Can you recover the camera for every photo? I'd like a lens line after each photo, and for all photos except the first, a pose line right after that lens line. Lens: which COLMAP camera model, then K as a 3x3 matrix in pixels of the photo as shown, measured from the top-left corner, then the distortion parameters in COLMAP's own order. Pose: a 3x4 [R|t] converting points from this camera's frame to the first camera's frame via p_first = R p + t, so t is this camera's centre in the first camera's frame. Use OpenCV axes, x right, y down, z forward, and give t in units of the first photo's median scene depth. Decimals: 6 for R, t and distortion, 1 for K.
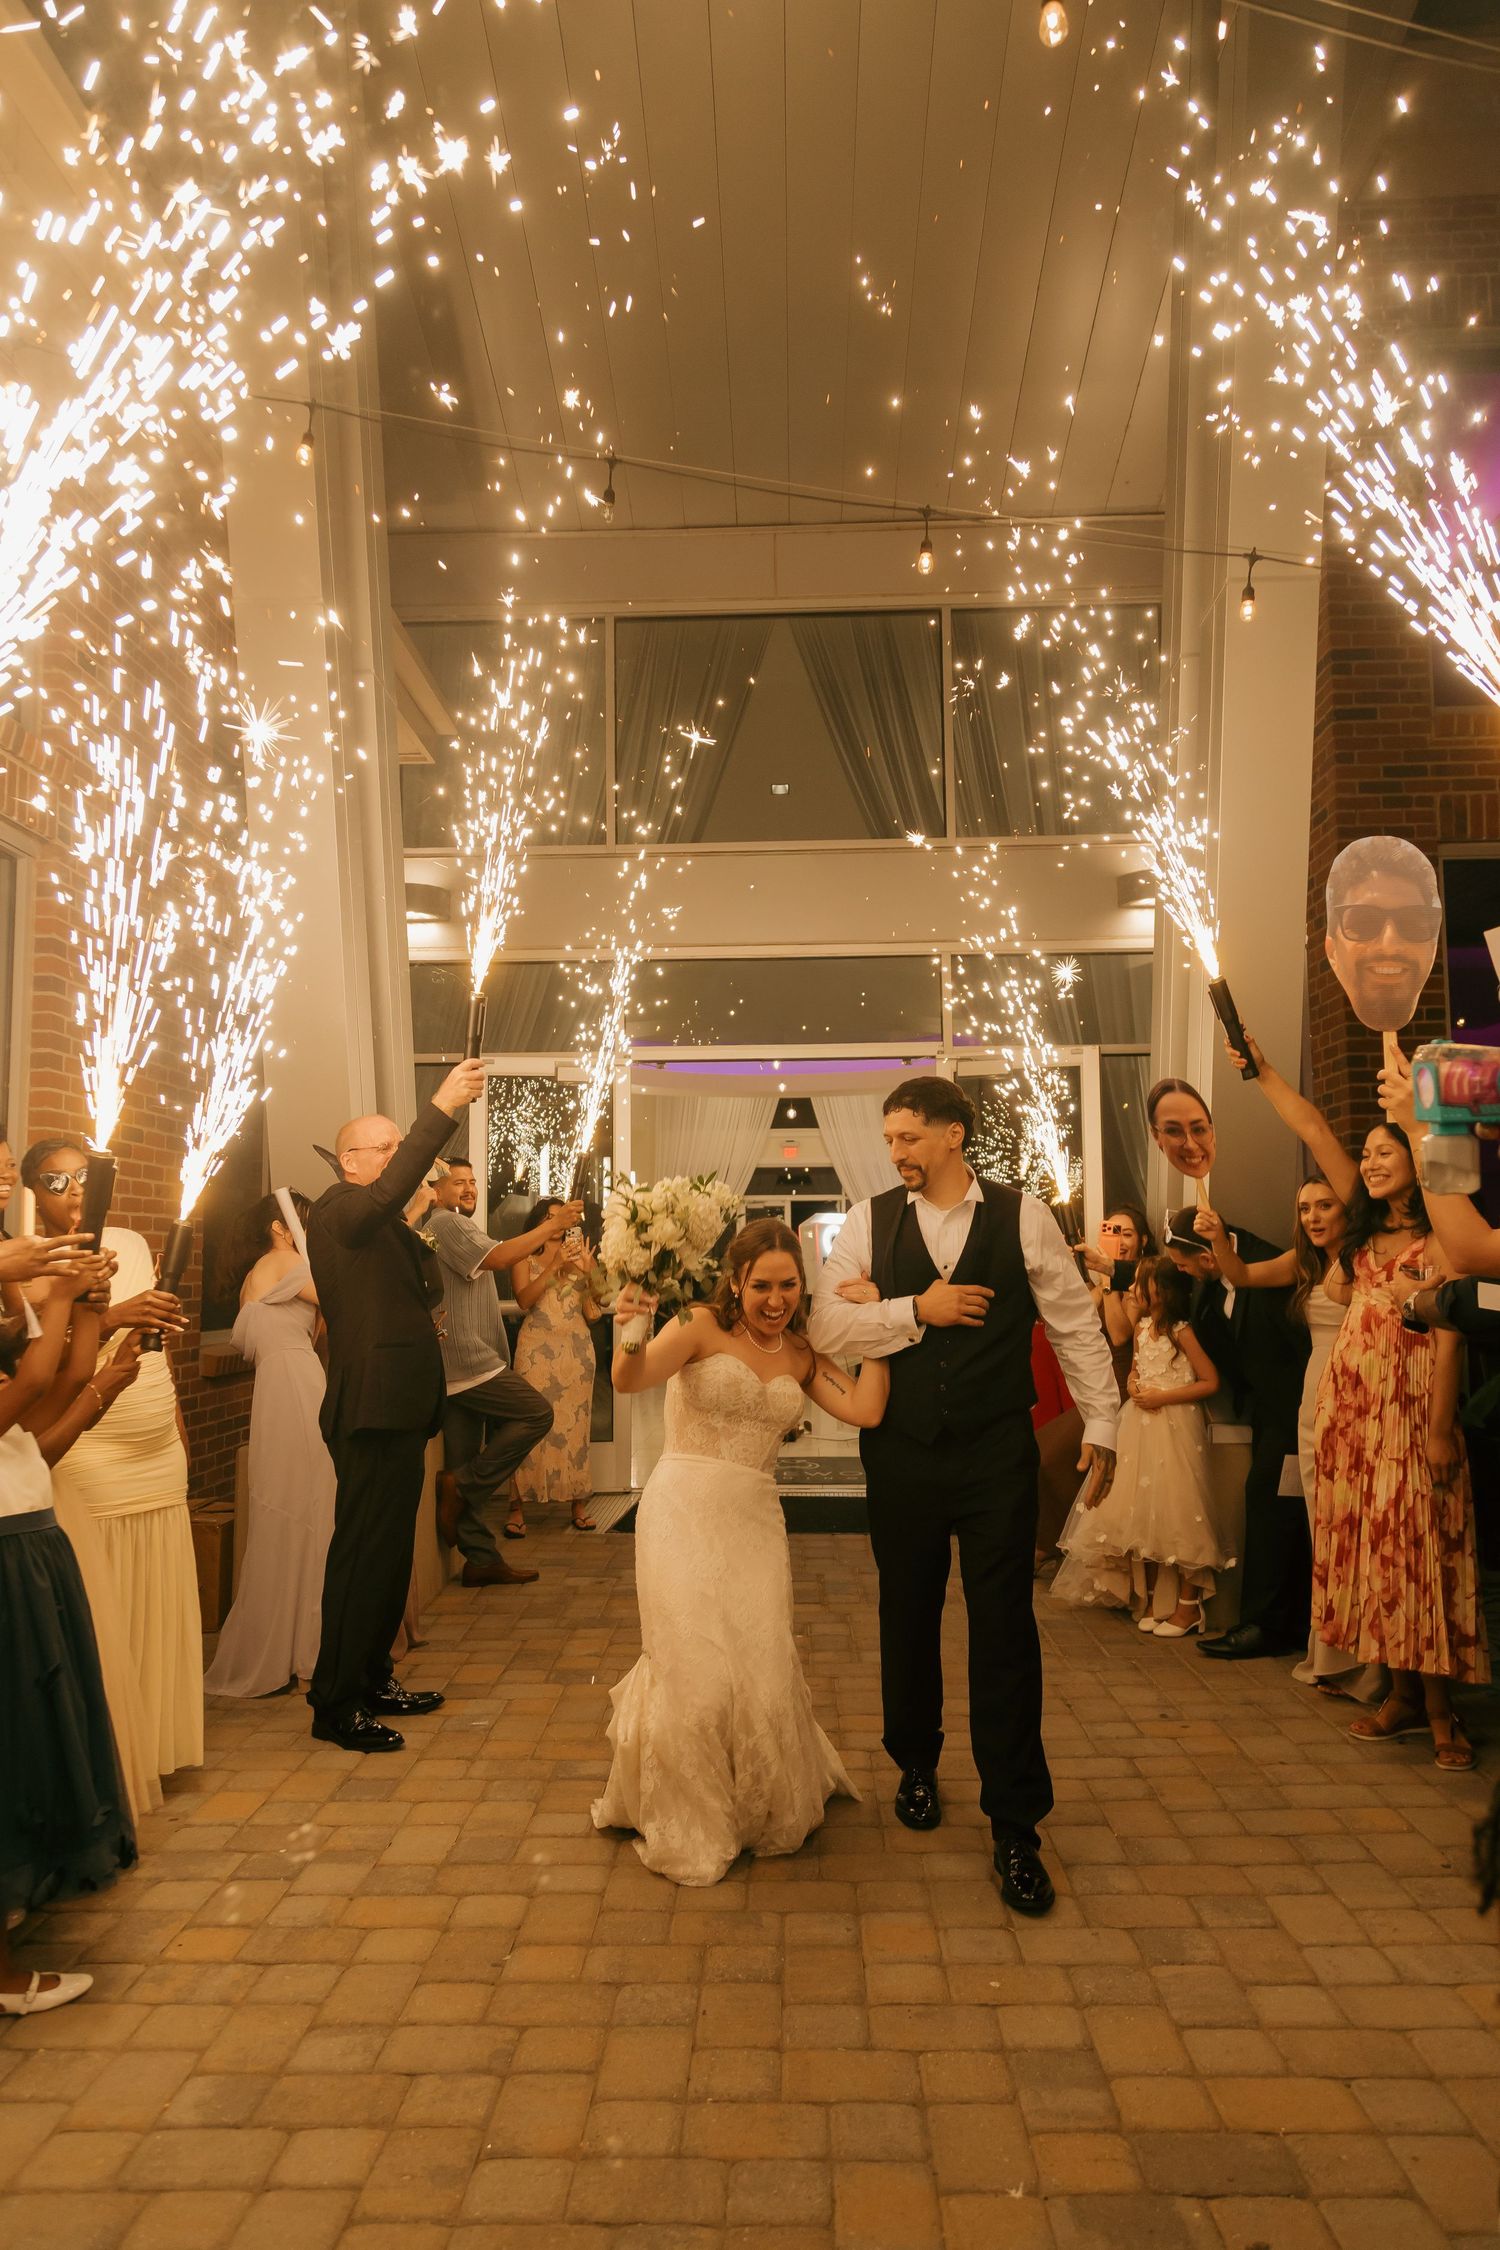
lens RADIAL K [[1497.8, 0, 741.0], [0, 1497.8, 1132.5], [0, 0, 1]] dist [0.021629, -0.005269]
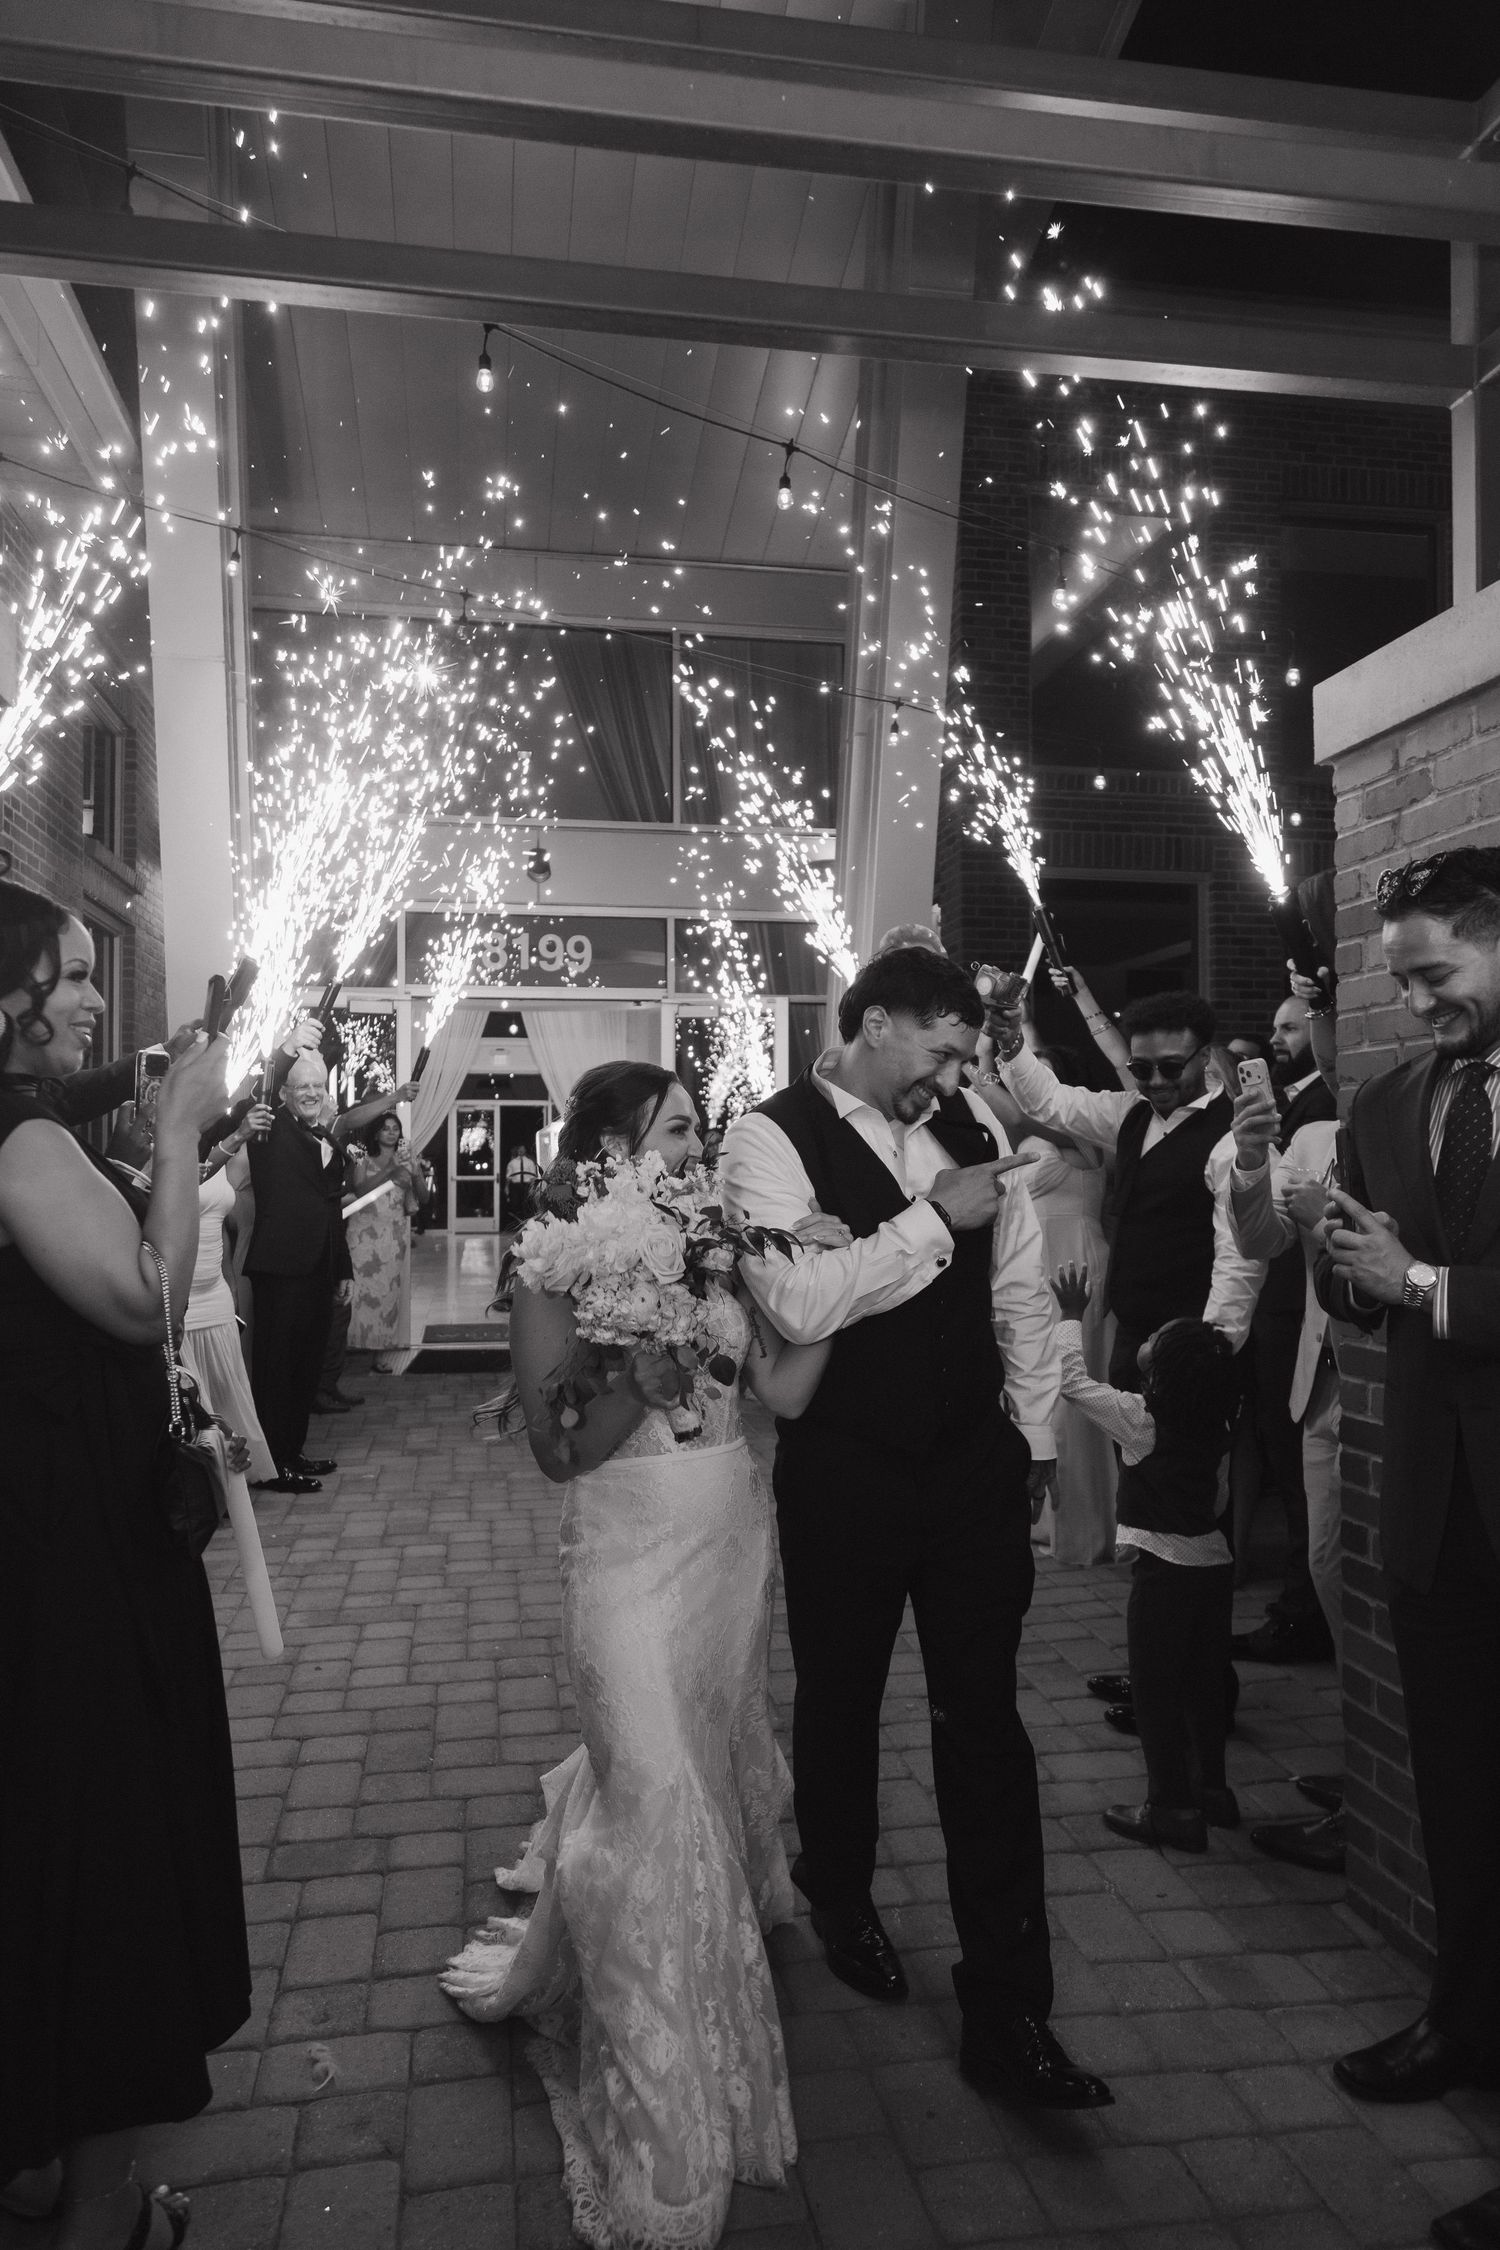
lens RADIAL K [[1497.8, 0, 737.5], [0, 1497.8, 1126.9], [0, 0, 1]] dist [0.021629, -0.005269]
pose [[0.978484, 0.011859, 0.205981, -0.129231], [-0.024660, 0.997912, 0.059690, -0.043963], [-0.204844, -0.063485, 0.976734, -0.487917]]
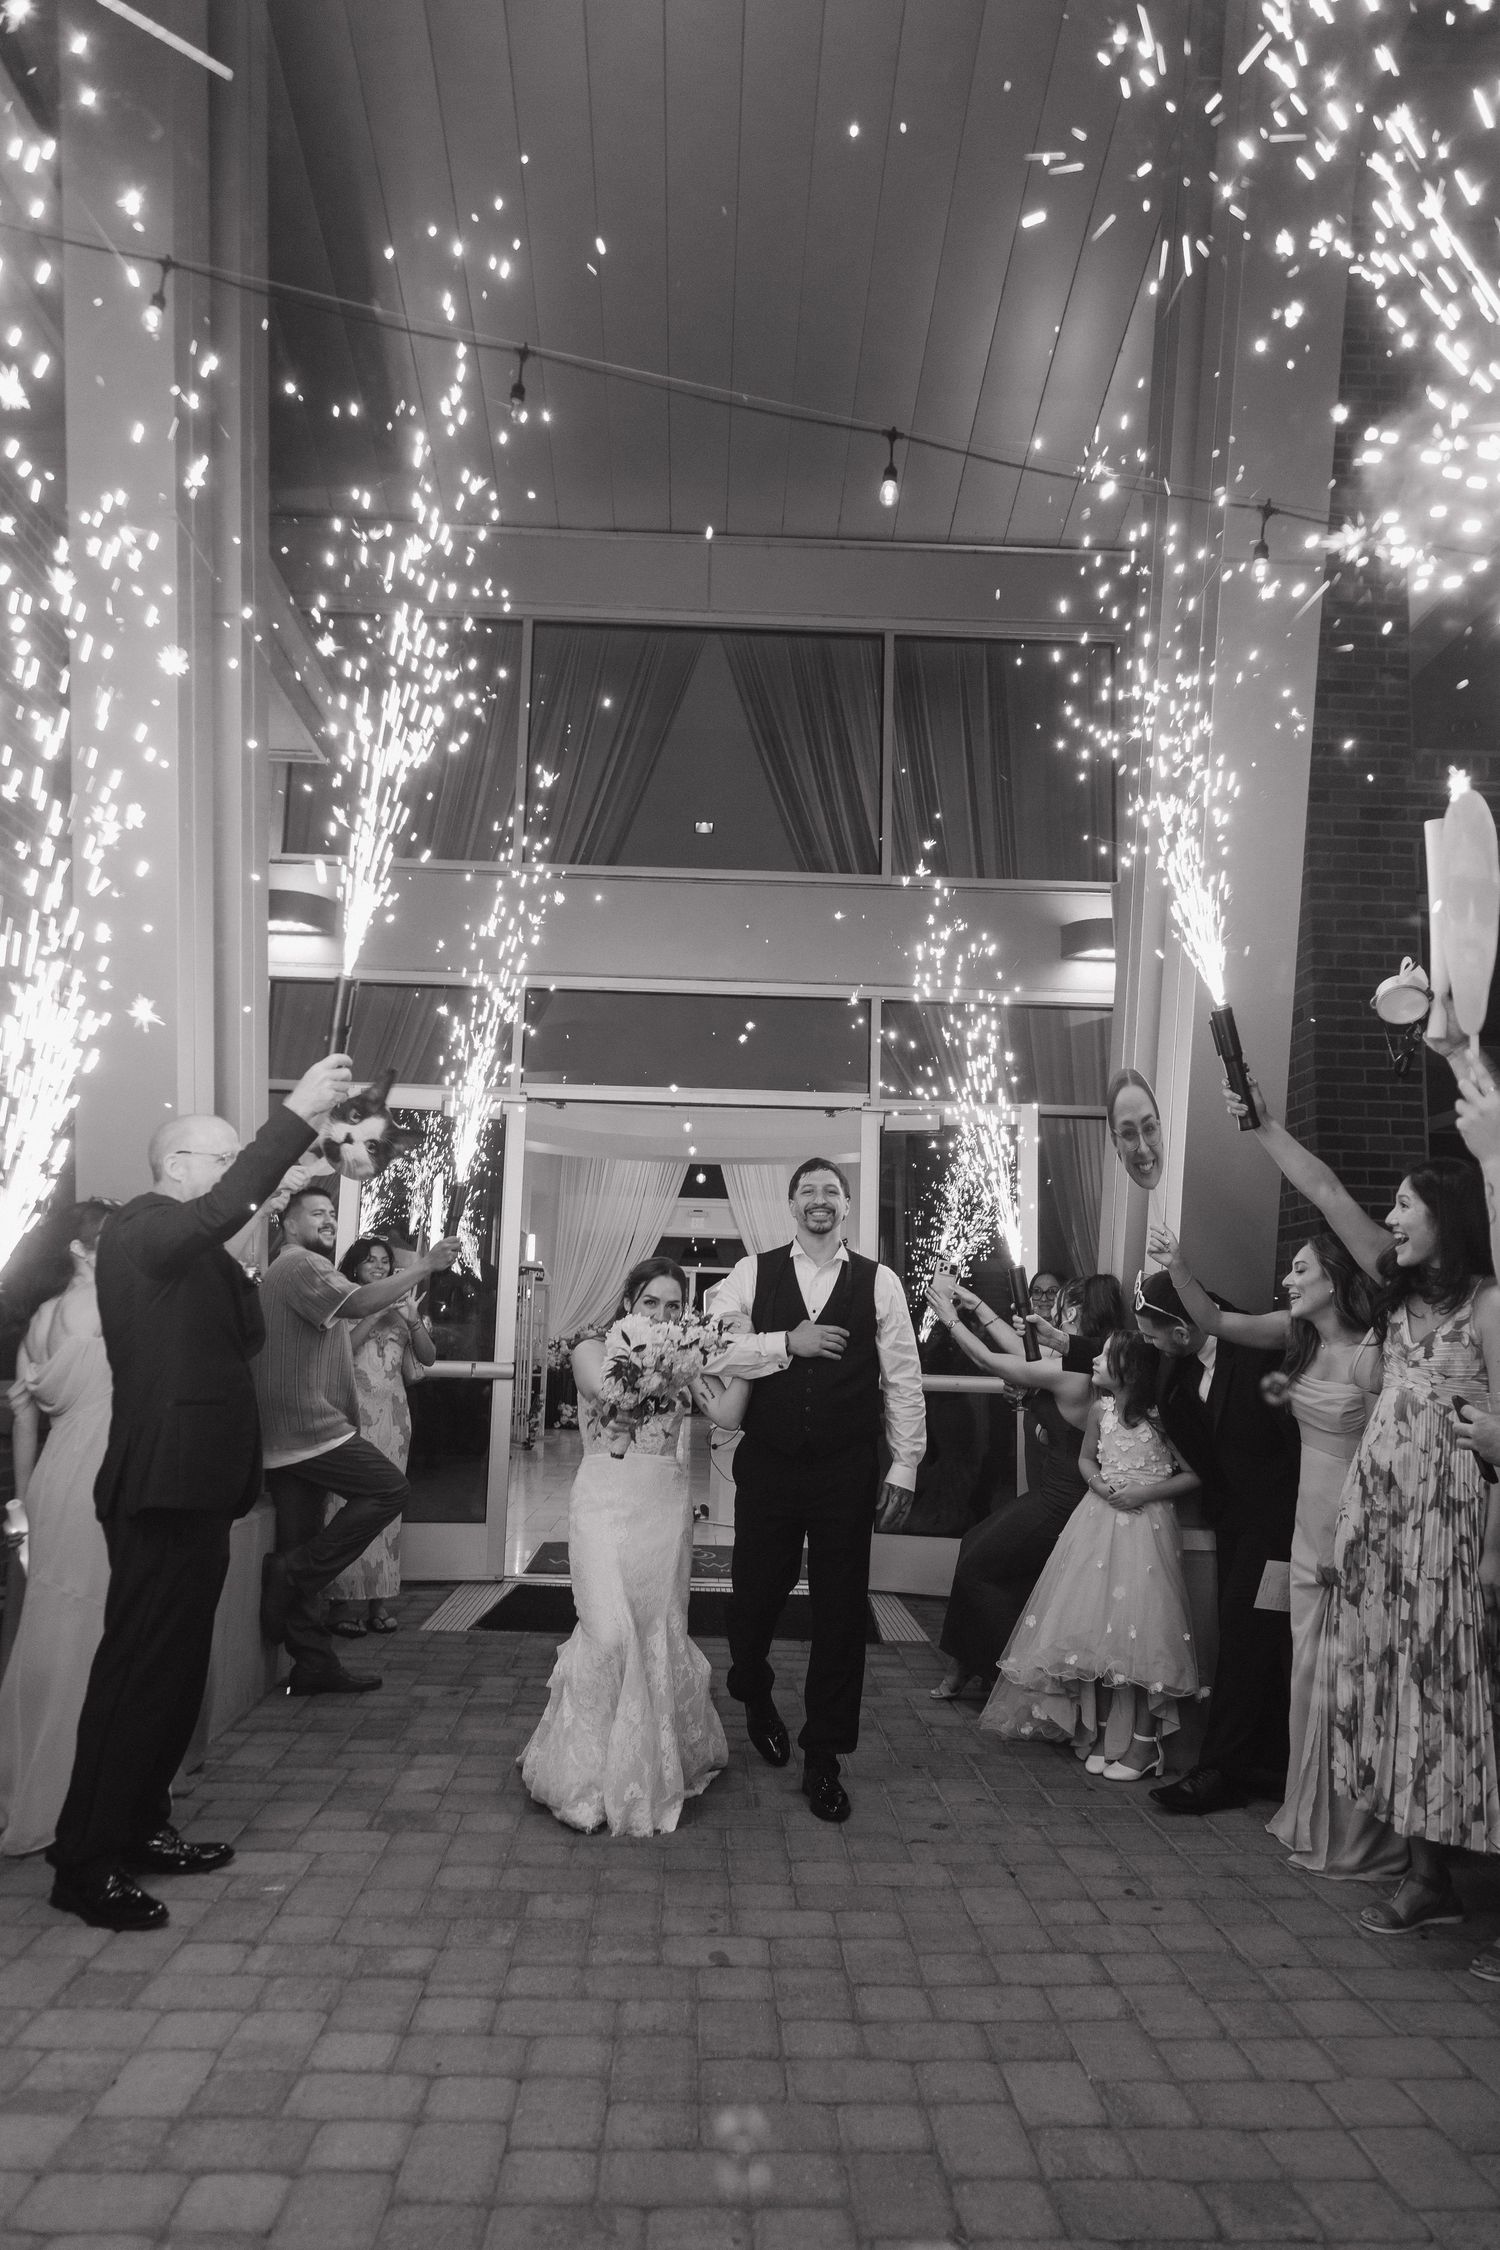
lens RADIAL K [[1497.8, 0, 735.6], [0, 1497.8, 1127.7], [0, 0, 1]] dist [0.021629, -0.005269]
pose [[0.997486, 0.044449, 0.055198, 0.005825], [-0.041395, 0.997612, -0.055279, 0.030768], [-0.057523, 0.052855, 0.996944, 0.183067]]
